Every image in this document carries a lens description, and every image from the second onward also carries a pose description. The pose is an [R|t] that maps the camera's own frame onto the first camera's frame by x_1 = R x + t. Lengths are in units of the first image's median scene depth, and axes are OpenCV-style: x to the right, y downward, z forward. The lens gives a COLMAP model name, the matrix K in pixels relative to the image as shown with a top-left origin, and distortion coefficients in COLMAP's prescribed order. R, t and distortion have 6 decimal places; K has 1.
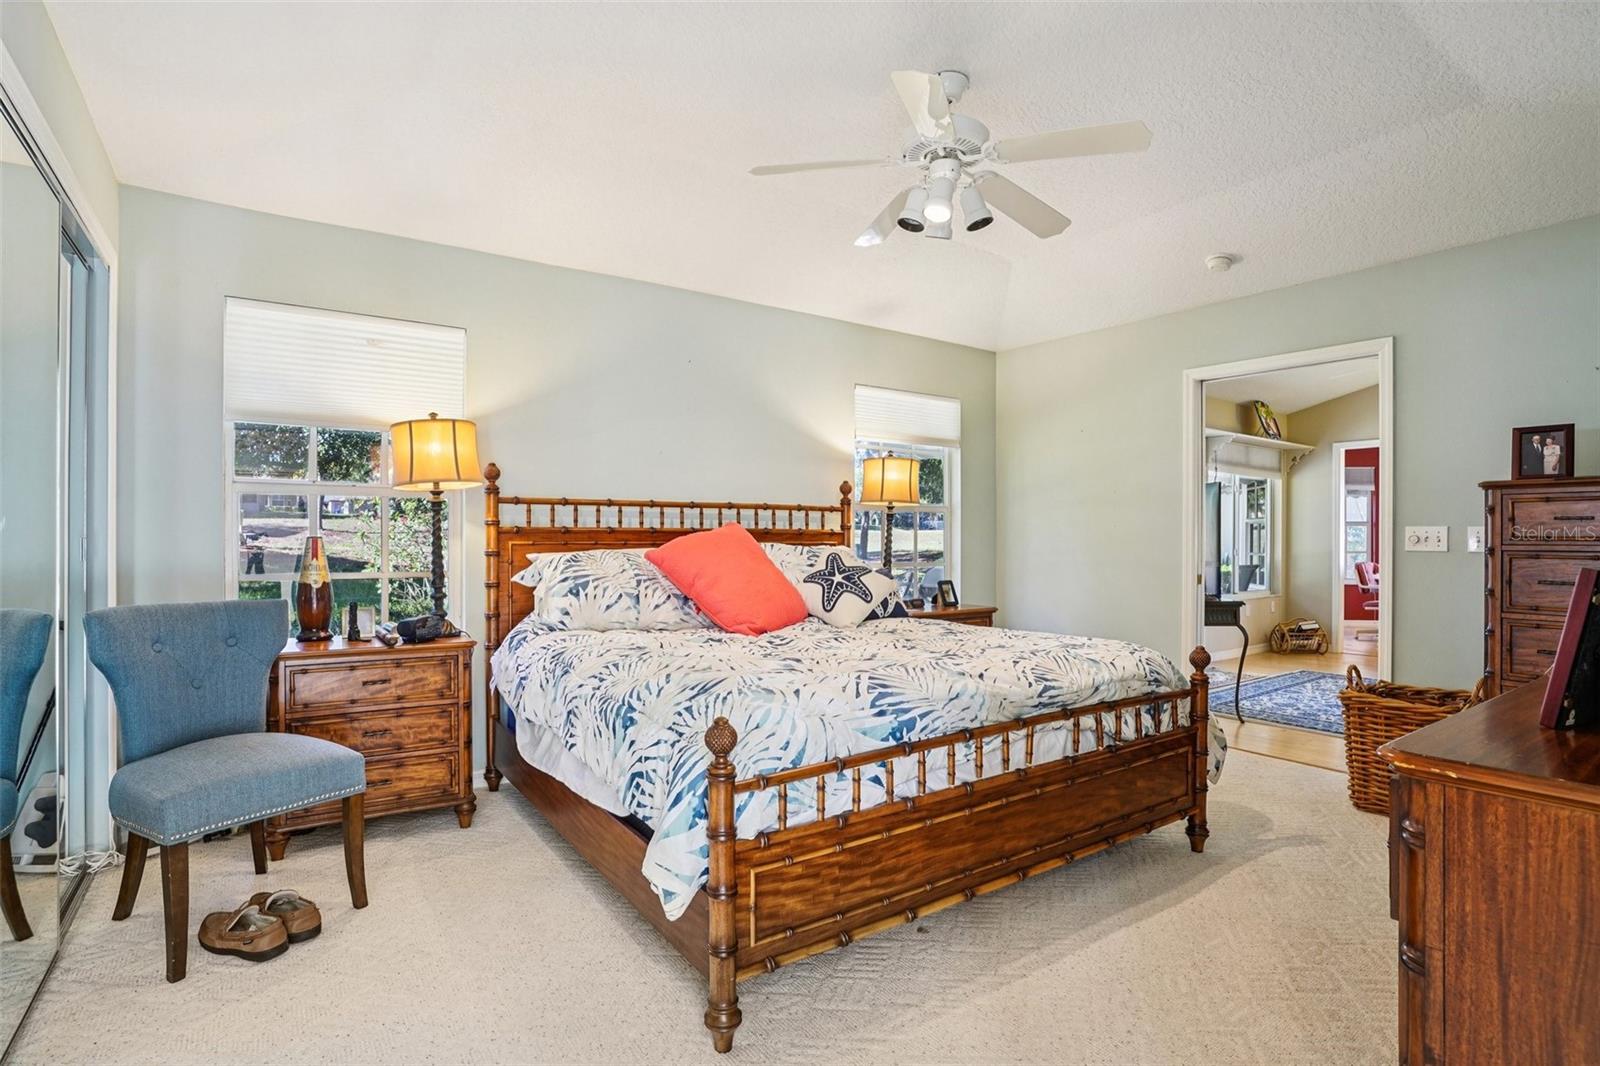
lens RADIAL K [[790.0, 0, 801.0], [0, 790.0, 533.6], [0, 0, 1]] dist [-0.056866, 0.009092]
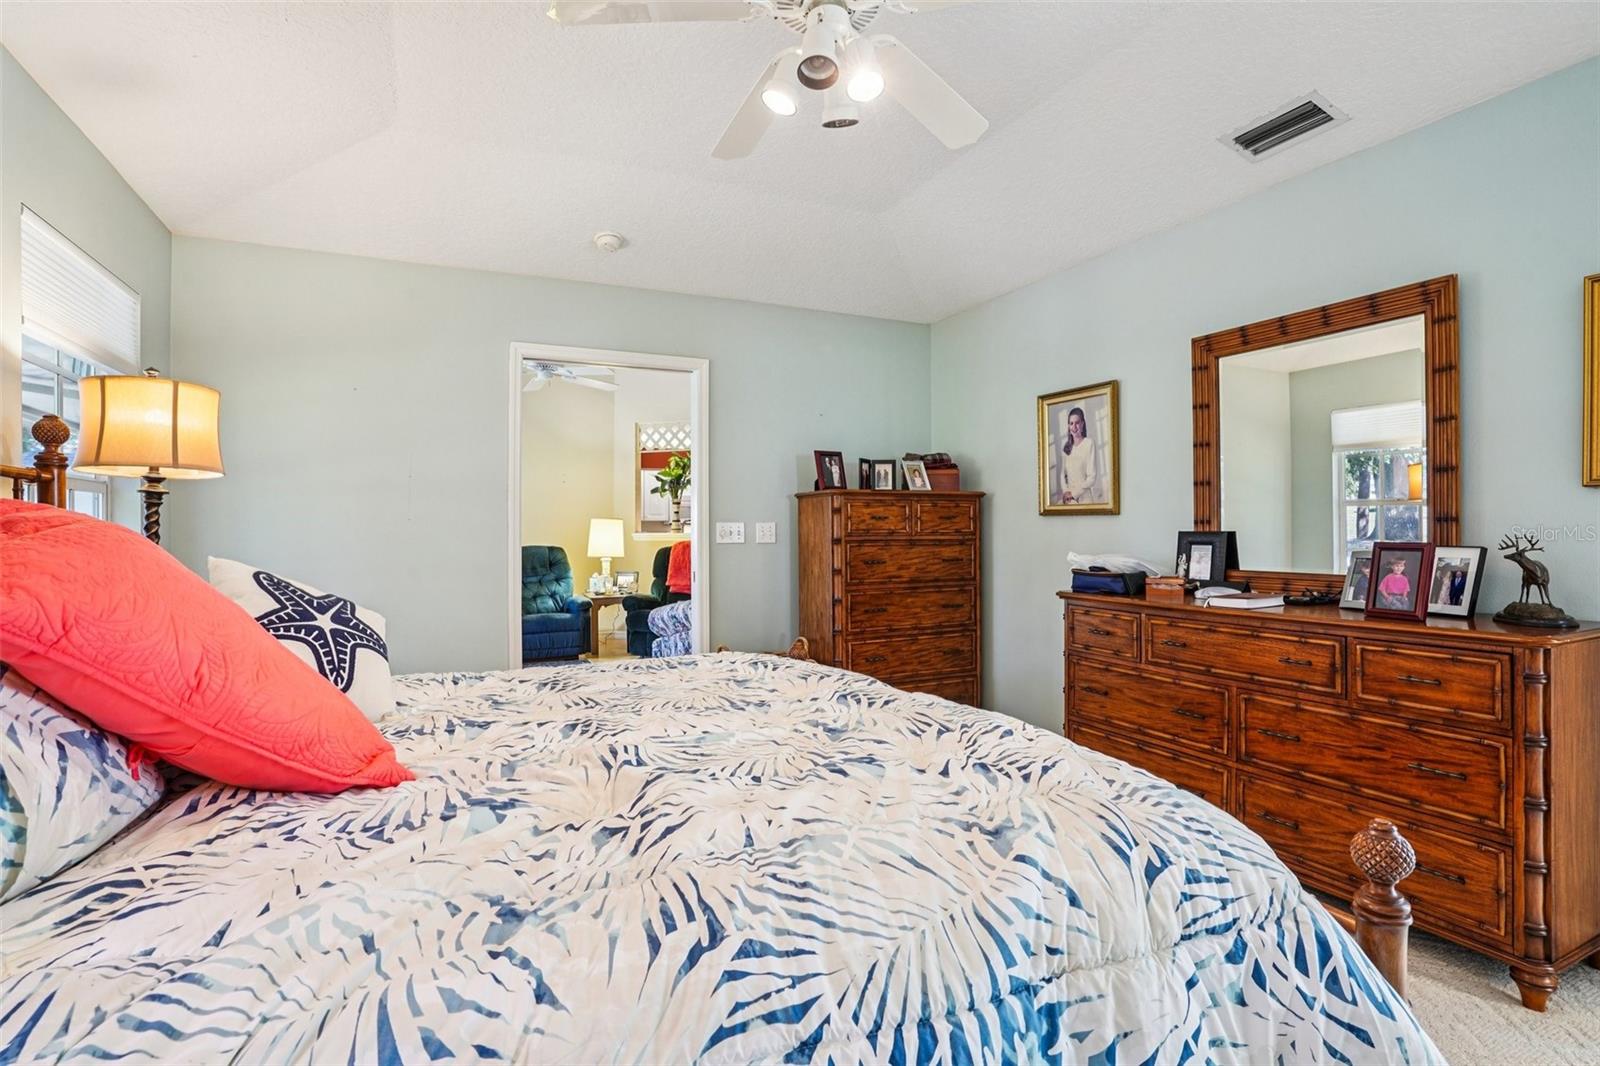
lens RADIAL K [[790.0, 0, 803.2], [0, 790.0, 537.2], [0, 0, 1]] dist [-0.056866, 0.009092]
pose [[0.176591, -0.010890, 0.984224, -0.176614], [0.002831, 0.999940, 0.010556, 0.000323], [-0.984280, 0.000922, 0.176611, 0.297430]]
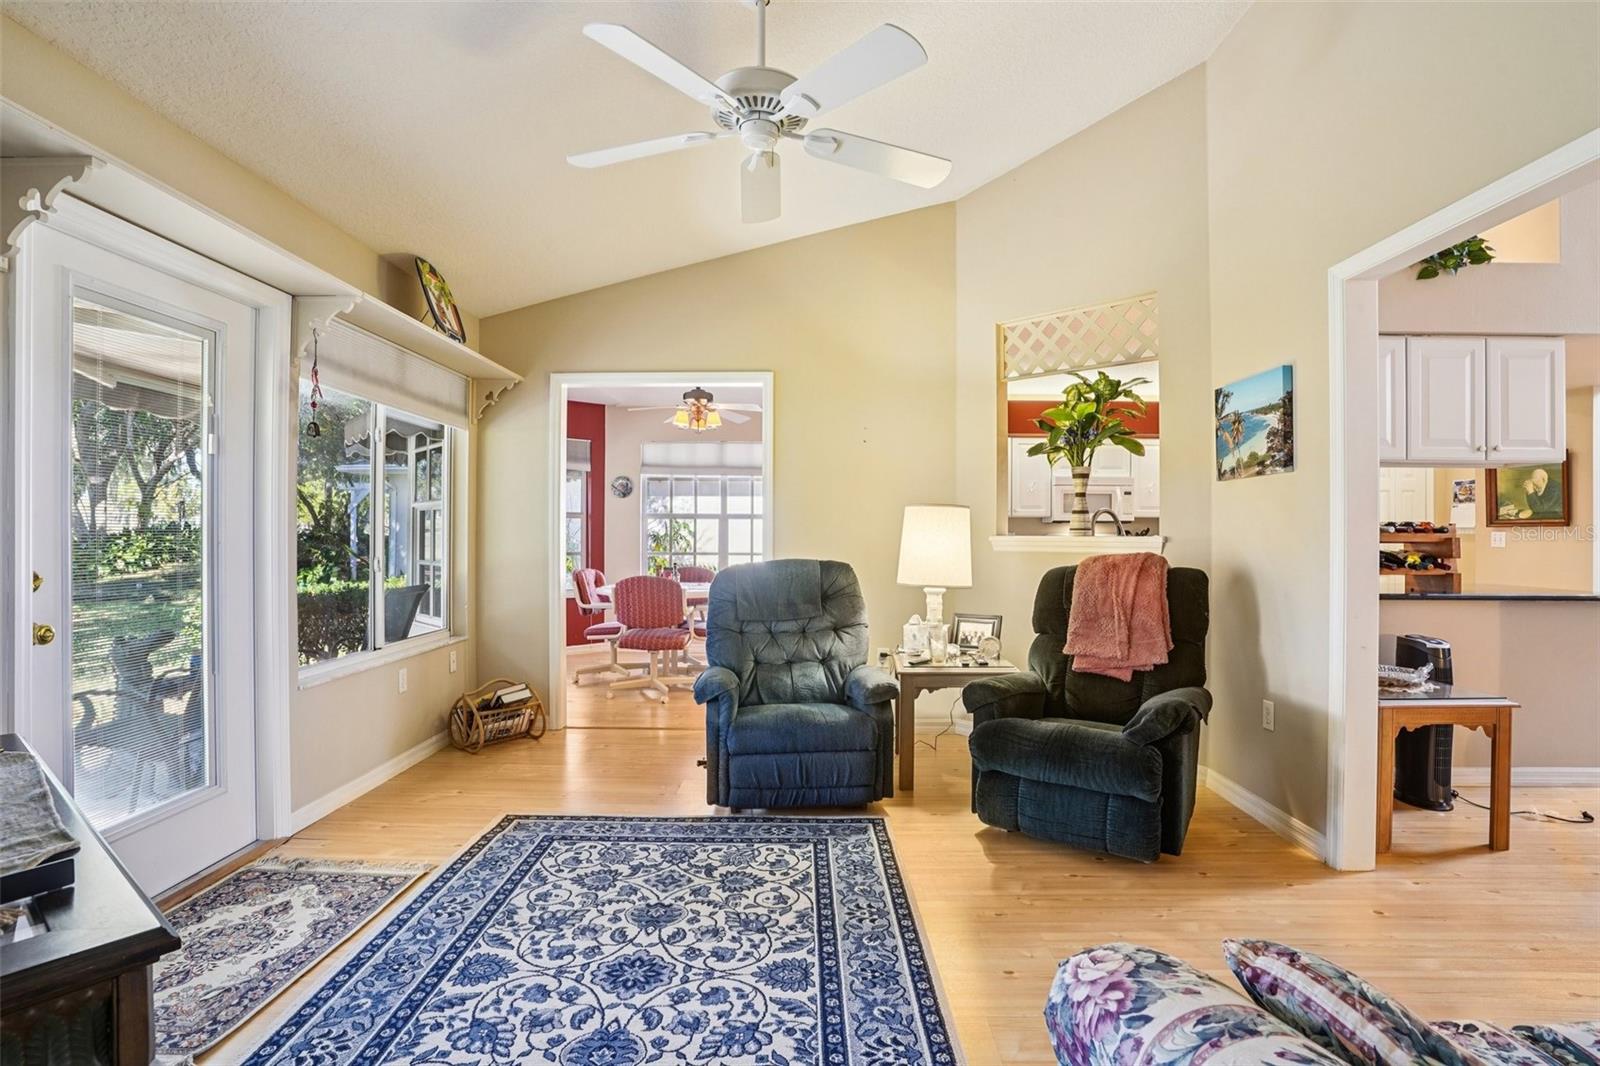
lens RADIAL K [[790.0, 0, 788.3], [0, 790.0, 538.5], [0, 0, 1]] dist [-0.056866, 0.009092]
pose [[0.603965, -0.004595, 0.796998, 0.328227], [-0.002522, 0.999967, 0.007676, 0.003094], [-0.797007, -0.006646, 0.603933, 0.501766]]
